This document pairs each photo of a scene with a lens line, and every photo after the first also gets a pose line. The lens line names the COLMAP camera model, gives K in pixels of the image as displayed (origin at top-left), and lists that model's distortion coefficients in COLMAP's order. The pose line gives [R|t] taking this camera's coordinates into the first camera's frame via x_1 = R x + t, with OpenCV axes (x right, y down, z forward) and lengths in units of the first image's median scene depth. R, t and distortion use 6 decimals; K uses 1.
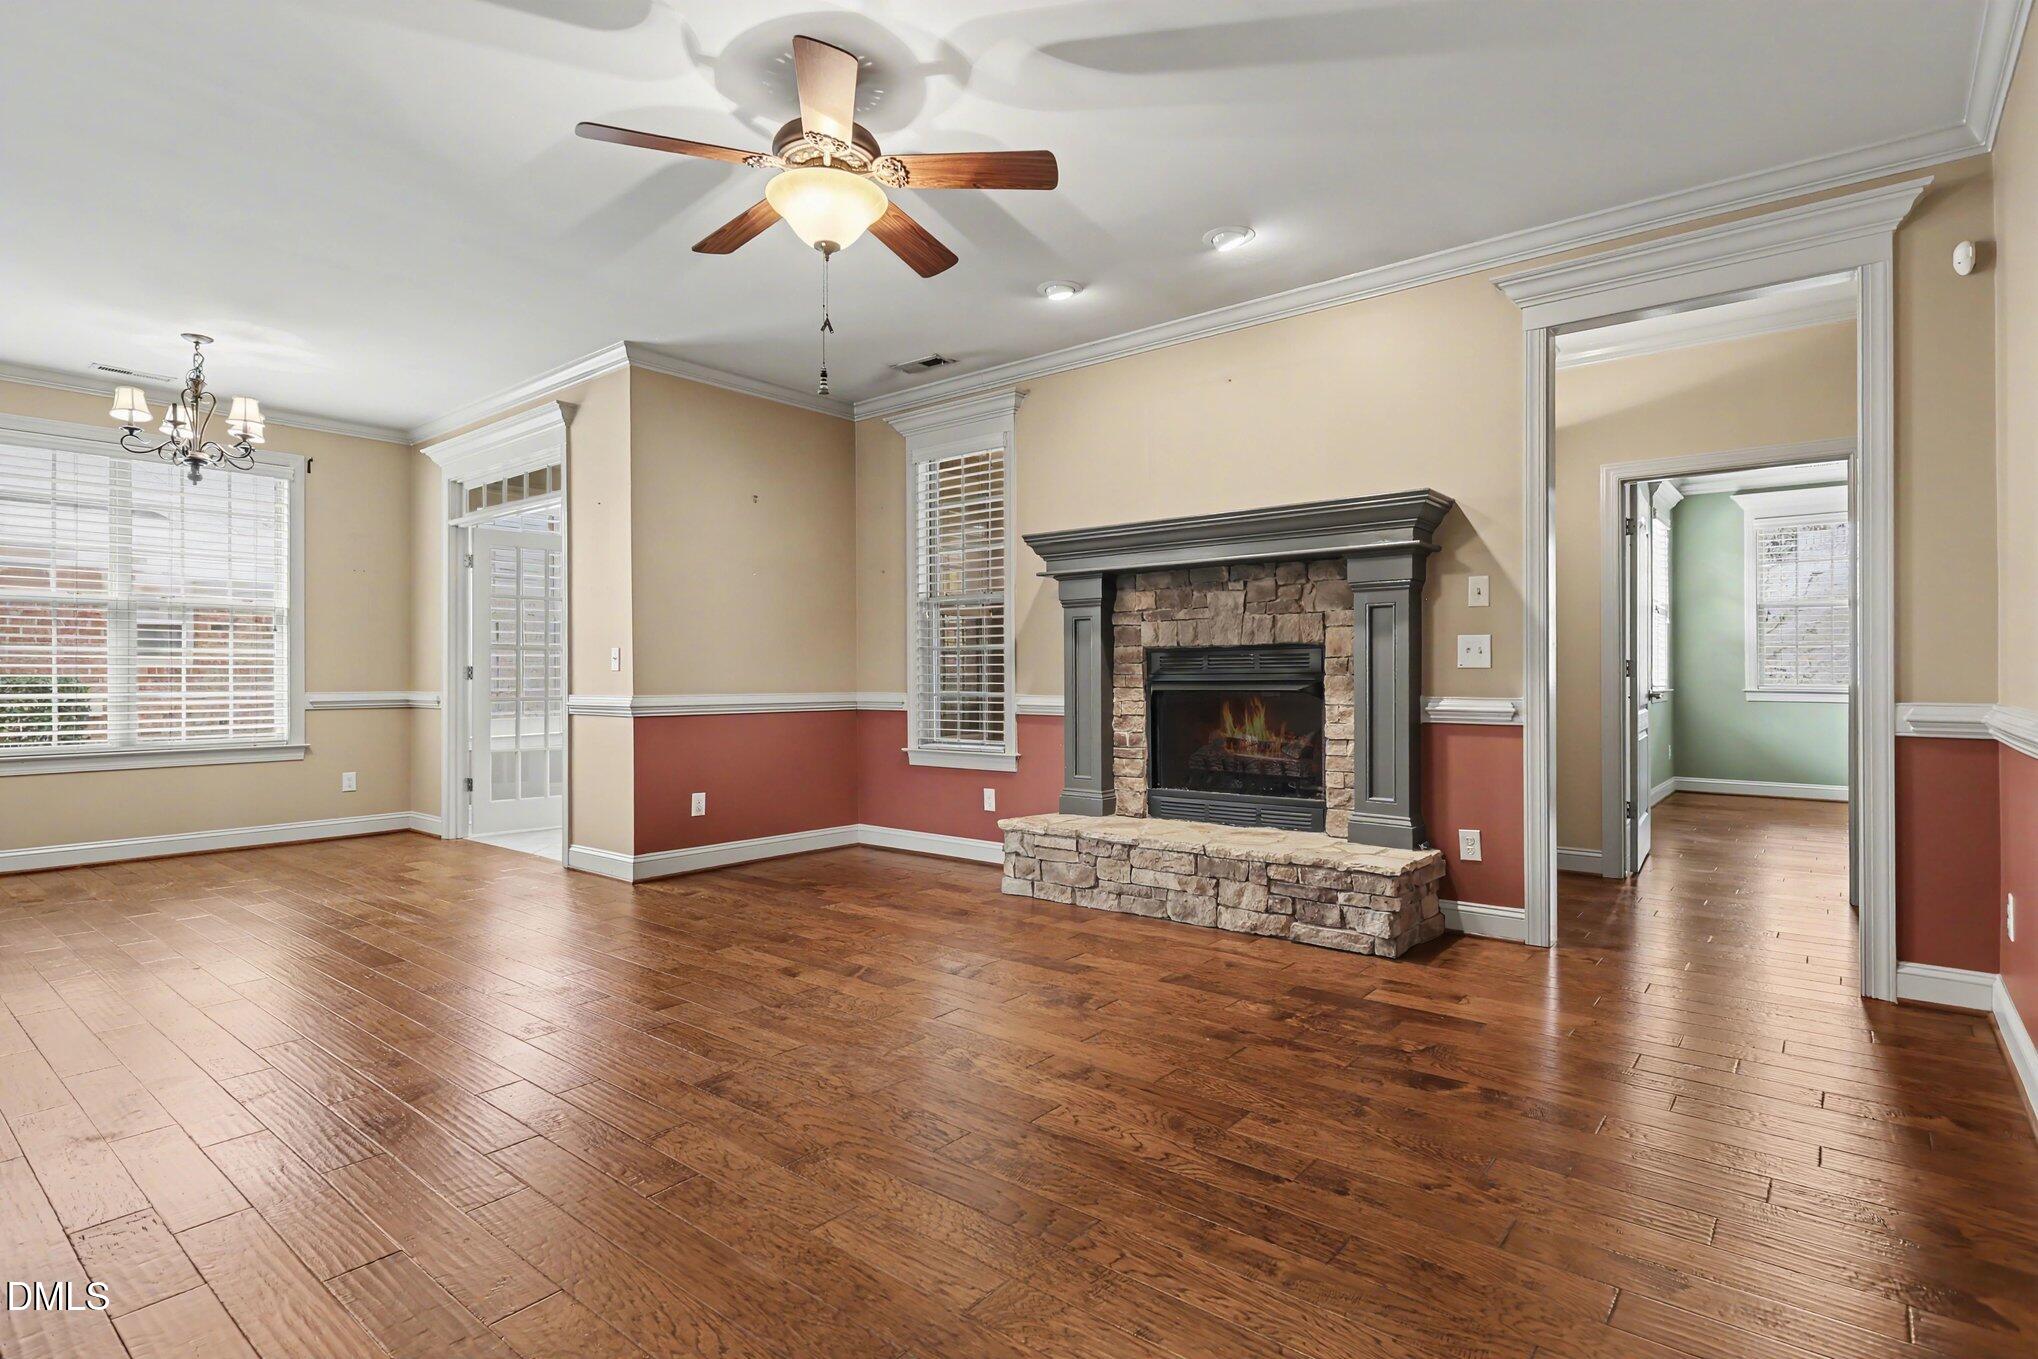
lens RADIAL K [[1019.1, 0, 1024.6], [0, 1019.1, 676.3], [0, 0, 1]] dist [0.005910, -0.000150]
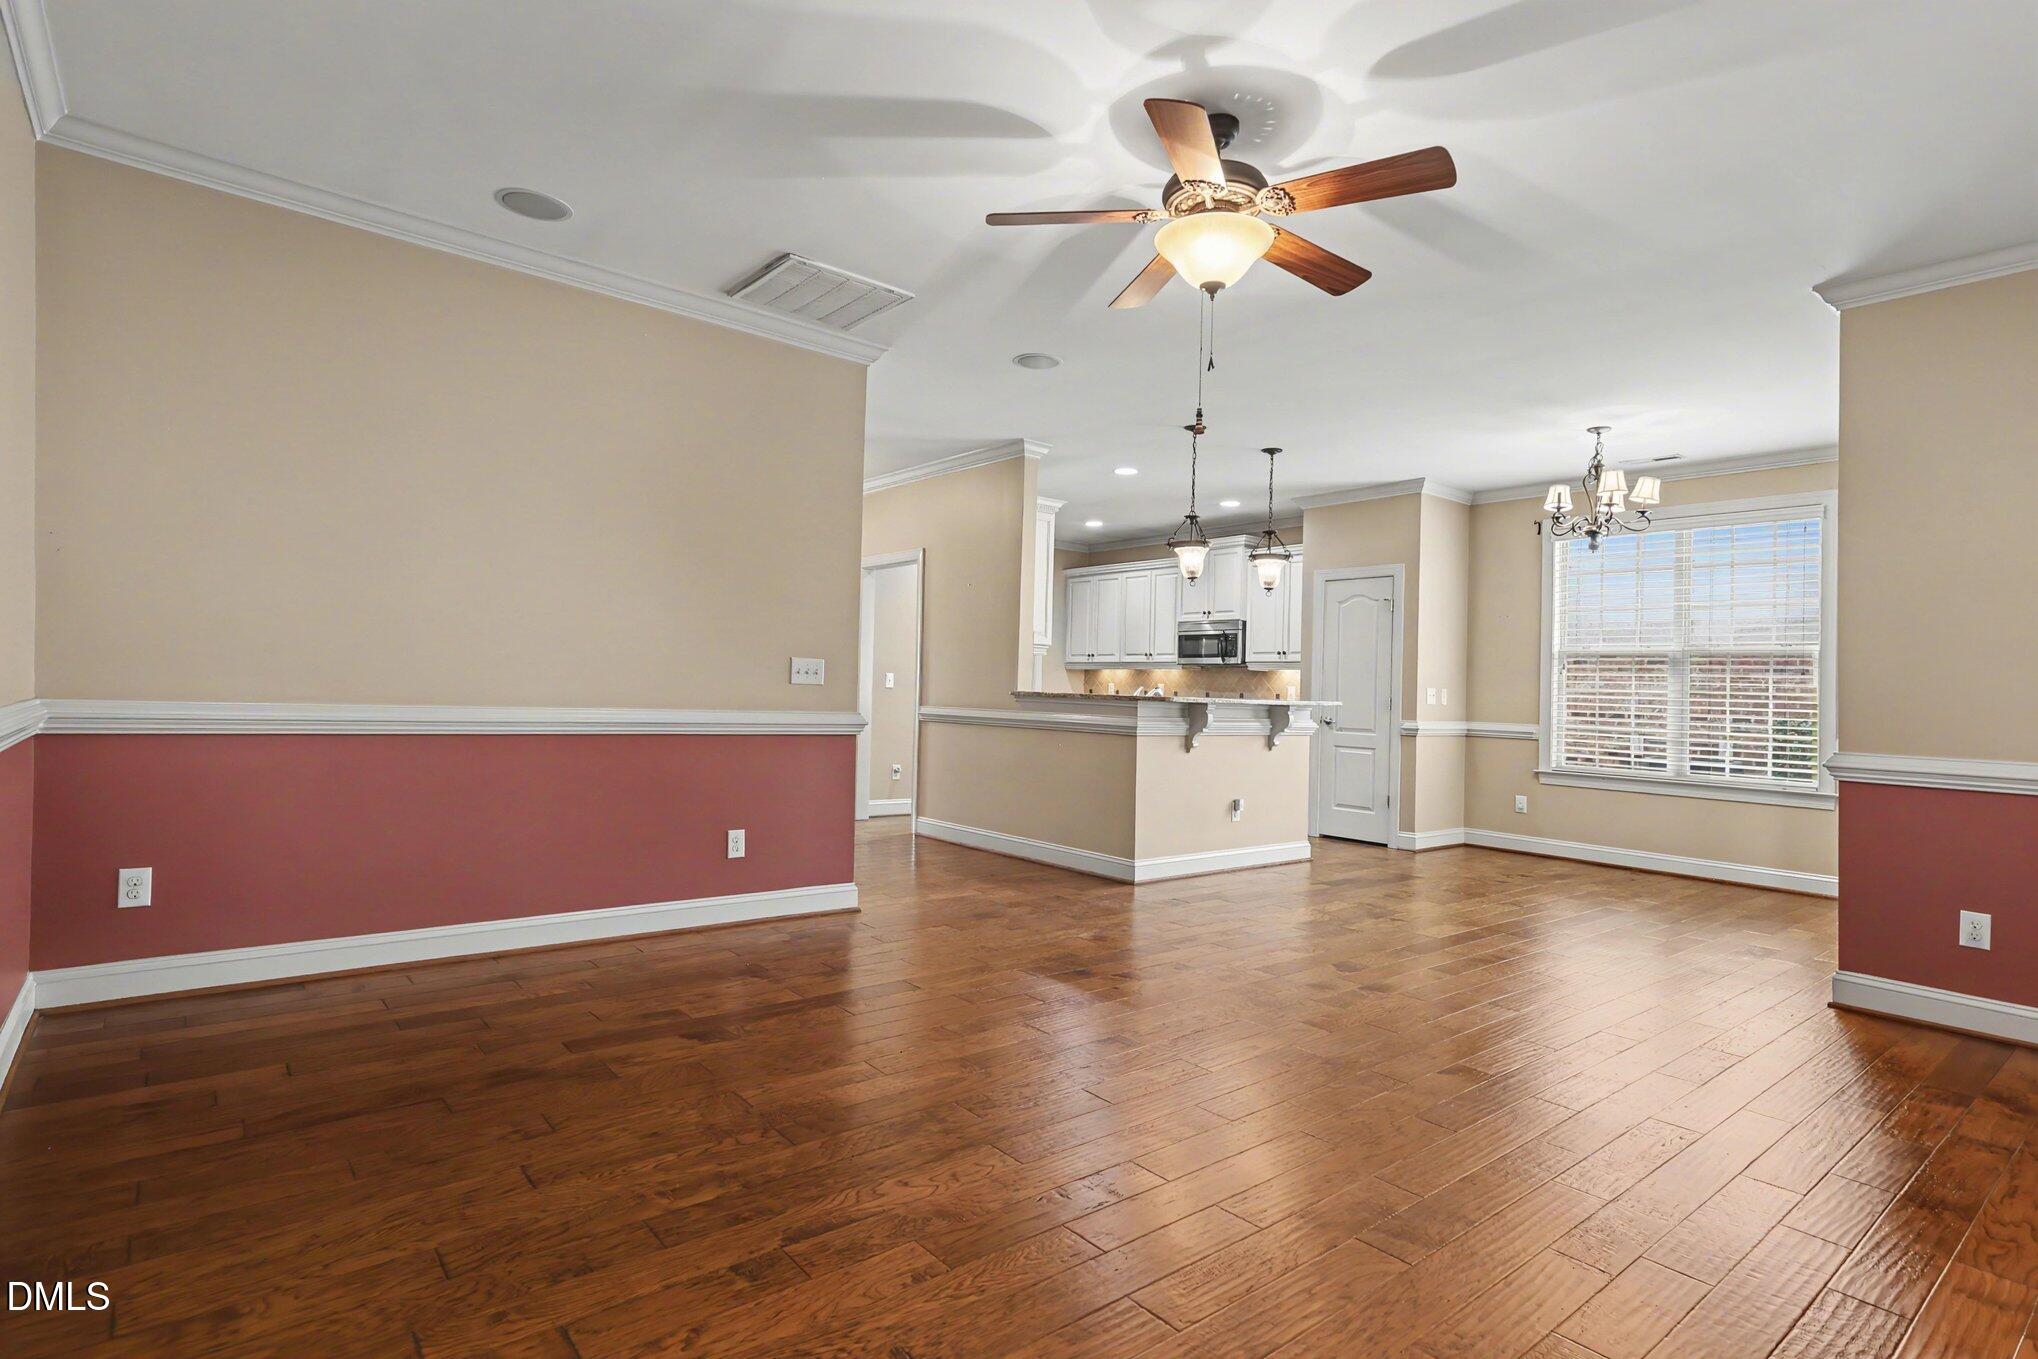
lens RADIAL K [[1019.1, 0, 1025.3], [0, 1019.1, 675.3], [0, 0, 1]] dist [0.005910, -0.000150]
pose [[-0.192294, -0.019431, -0.981145, 0.676096], [-0.037085, 0.999234, -0.012521, -0.007287], [0.980636, 0.033978, -0.192867, 0.825839]]
